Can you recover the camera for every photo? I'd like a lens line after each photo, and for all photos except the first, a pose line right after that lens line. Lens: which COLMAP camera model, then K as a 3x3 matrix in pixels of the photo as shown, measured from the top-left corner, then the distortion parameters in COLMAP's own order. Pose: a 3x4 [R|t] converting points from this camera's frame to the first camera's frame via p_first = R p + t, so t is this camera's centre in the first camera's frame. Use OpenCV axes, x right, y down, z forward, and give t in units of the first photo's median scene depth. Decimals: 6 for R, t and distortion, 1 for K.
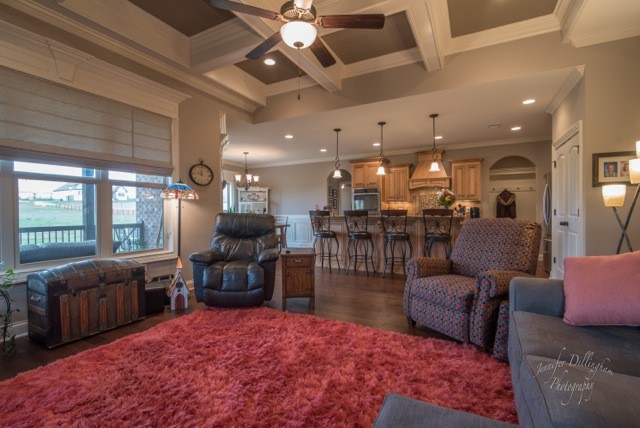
lens RADIAL K [[295.7, 0, 320.0], [0, 295.7, 214.0], [0, 0, 1]] dist [-0.013166, -0.000017]
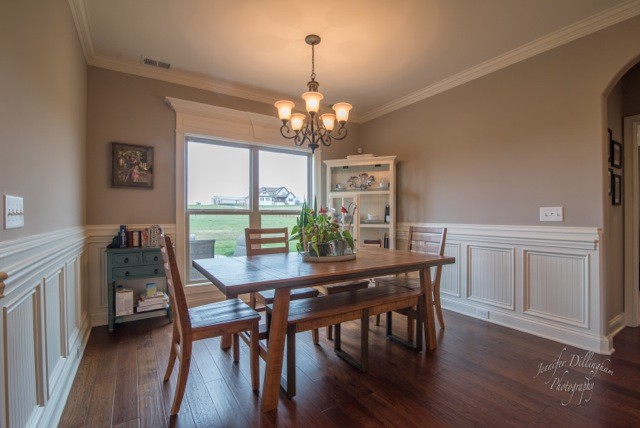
lens RADIAL K [[289.2, 0, 318.7], [0, 289.2, 215.8], [0, 0, 1]] dist [-0.019316, -0.000267]
pose [[0.867771, 0.007577, -0.496907, -0.077991], [-0.010087, 0.999946, -0.002369, -0.004127], [0.496862, 0.007068, 0.867801, 0.700176]]
